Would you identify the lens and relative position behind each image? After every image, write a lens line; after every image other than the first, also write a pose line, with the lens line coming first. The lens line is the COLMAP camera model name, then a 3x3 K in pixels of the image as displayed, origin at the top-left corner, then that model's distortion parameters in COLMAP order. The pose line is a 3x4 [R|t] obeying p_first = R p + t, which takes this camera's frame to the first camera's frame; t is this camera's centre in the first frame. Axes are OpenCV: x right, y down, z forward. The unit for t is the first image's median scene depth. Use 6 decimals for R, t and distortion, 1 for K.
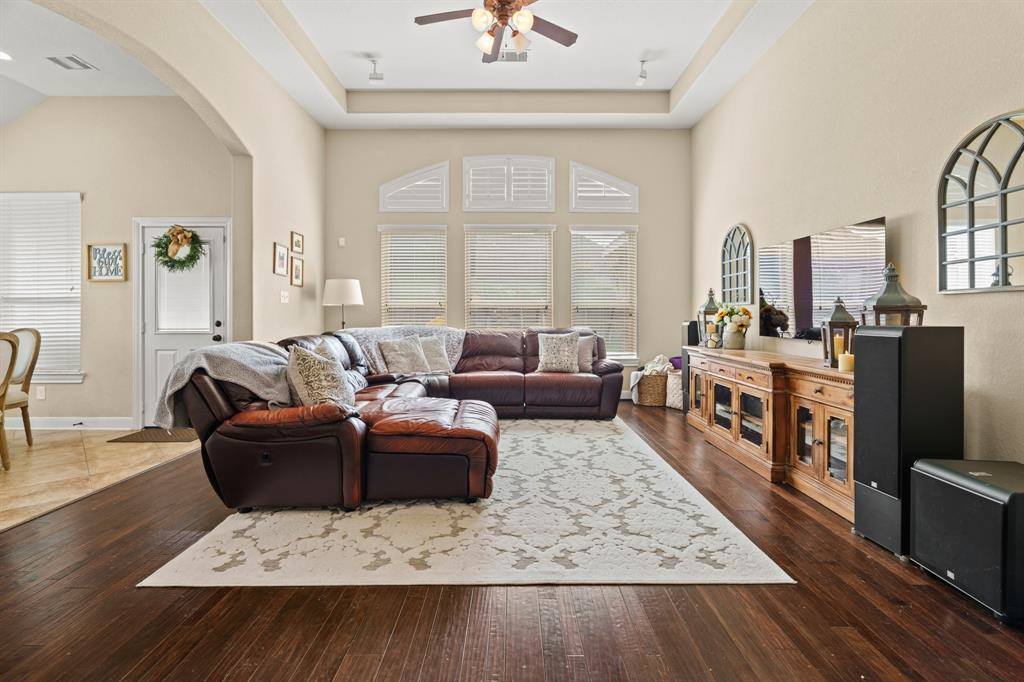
lens RADIAL K [[452.9, 0, 503.5], [0, 452.9, 318.5], [0, 0, 1]] dist [0.003387, 0.000501]
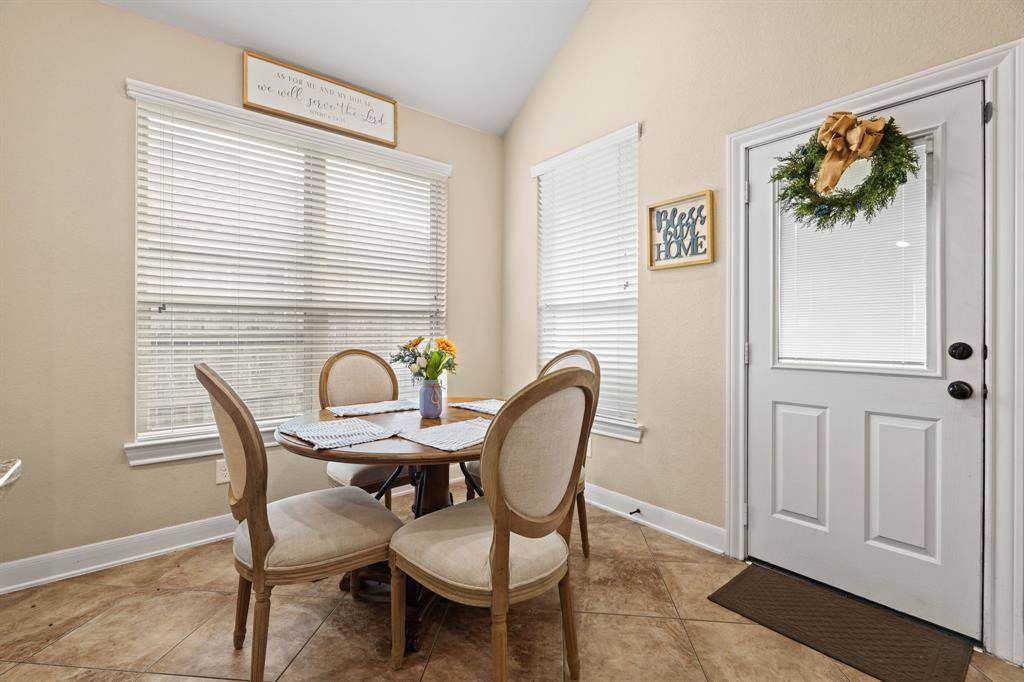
lens RADIAL K [[452.9, 0, 507.8], [0, 452.9, 335.7], [0, 0, 1]] dist [0.003387, 0.000501]
pose [[0.639760, 0.008967, -0.768522, -0.583655], [-0.001142, 0.999942, 0.010716, -0.004378], [0.768574, -0.005978, 0.639733, 0.489236]]
